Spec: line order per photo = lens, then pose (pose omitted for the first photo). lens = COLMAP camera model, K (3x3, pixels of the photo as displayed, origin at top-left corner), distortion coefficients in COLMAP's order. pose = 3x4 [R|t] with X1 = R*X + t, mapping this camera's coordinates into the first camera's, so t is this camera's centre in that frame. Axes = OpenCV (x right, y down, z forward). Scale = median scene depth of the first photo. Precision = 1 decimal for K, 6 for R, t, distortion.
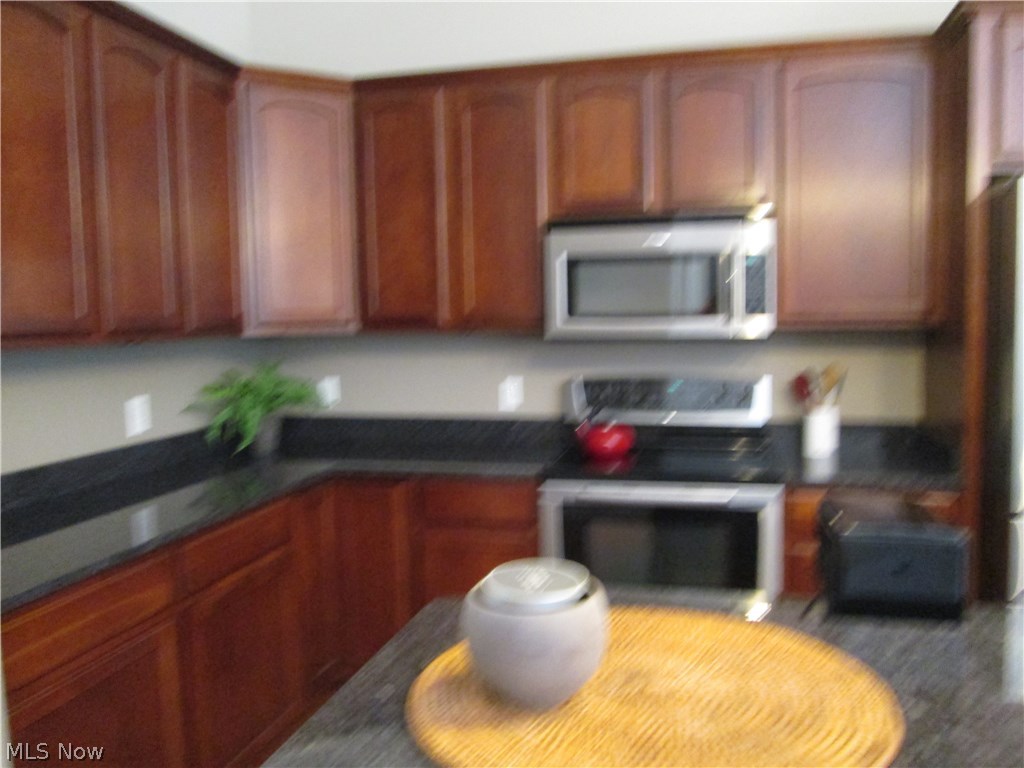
lens RADIAL K [[840.3, 0, 512.0], [0, 840.3, 384.0], [0, 0, 1]] dist [-0.054065, 0.016747]
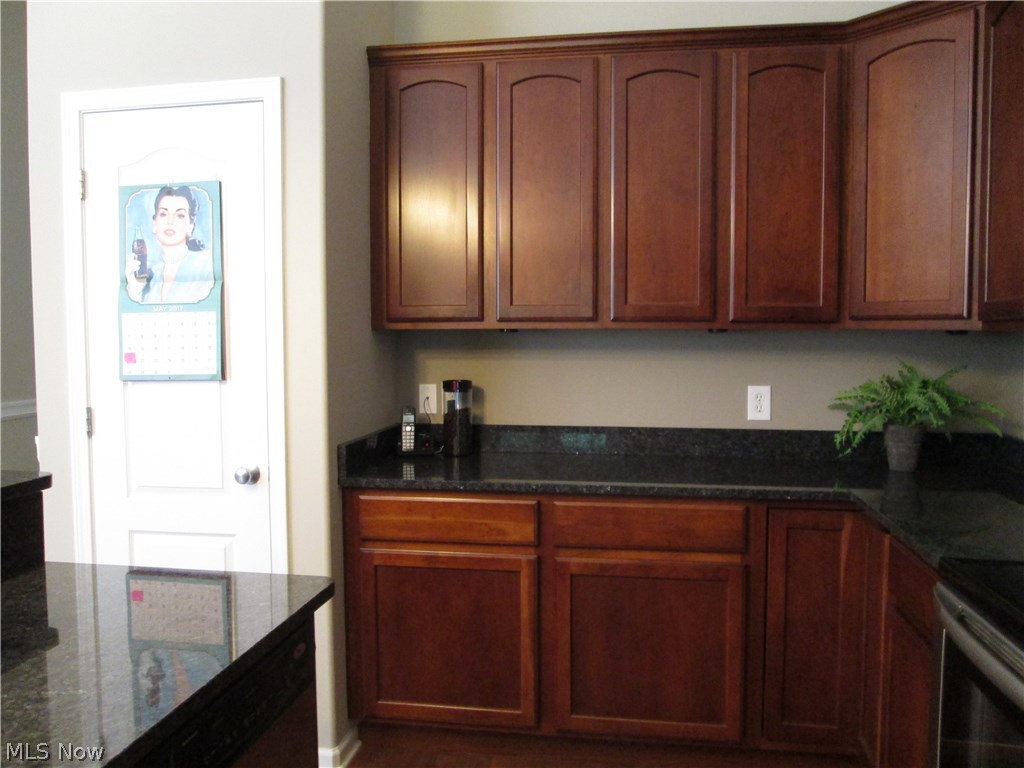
lens RADIAL K [[840.3, 0, 512.0], [0, 840.3, 384.0], [0, 0, 1]] dist [-0.054065, 0.016747]
pose [[0.087364, 0.083609, -0.992662, 0.524043], [-0.081290, 0.993747, 0.076546, -0.039467], [0.992854, 0.074006, 0.093615, 0.559215]]
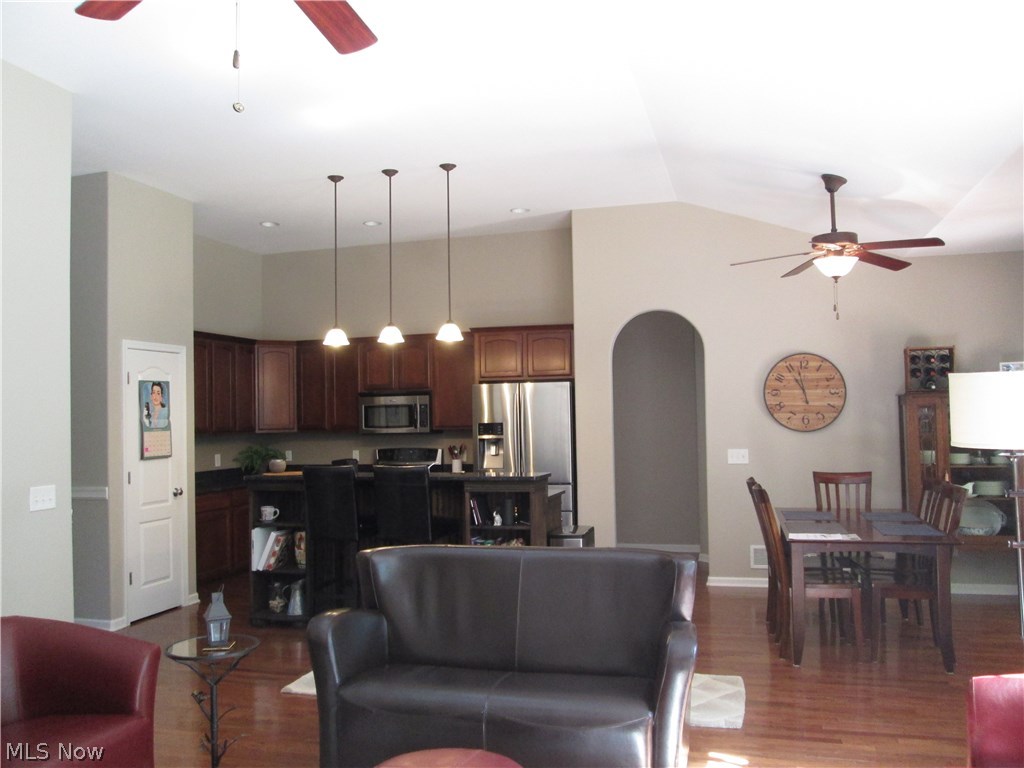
lens RADIAL K [[840.3, 0, 512.0], [0, 840.3, 384.0], [0, 0, 1]] dist [-0.054065, 0.016747]
pose [[0.999324, -0.004486, -0.036498, 0.642372], [0.000058, 0.992720, -0.120443, 0.115028], [0.036773, 0.120360, 0.992049, -1.766404]]
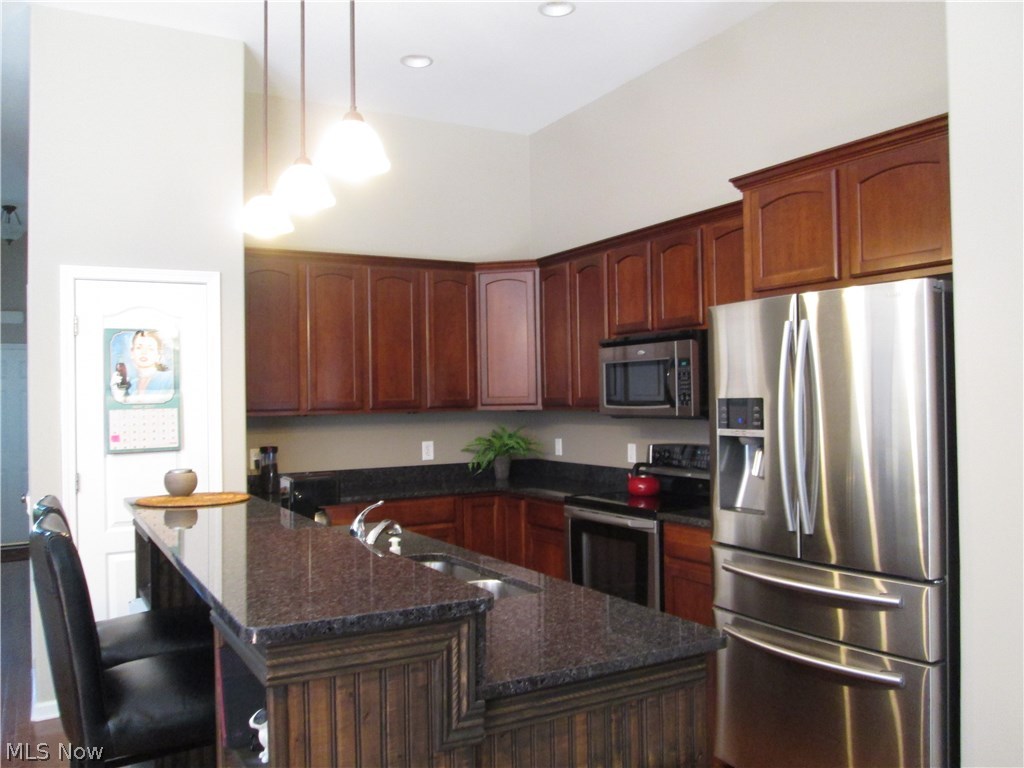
lens RADIAL K [[840.3, 0, 512.0], [0, 840.3, 384.0], [0, 0, 1]] dist [-0.054065, 0.016747]
pose [[0.688792, -0.005170, -0.724941, 1.023286], [-0.054035, 0.996827, -0.058449, -0.013241], [0.722942, 0.079431, 0.686327, -0.188999]]
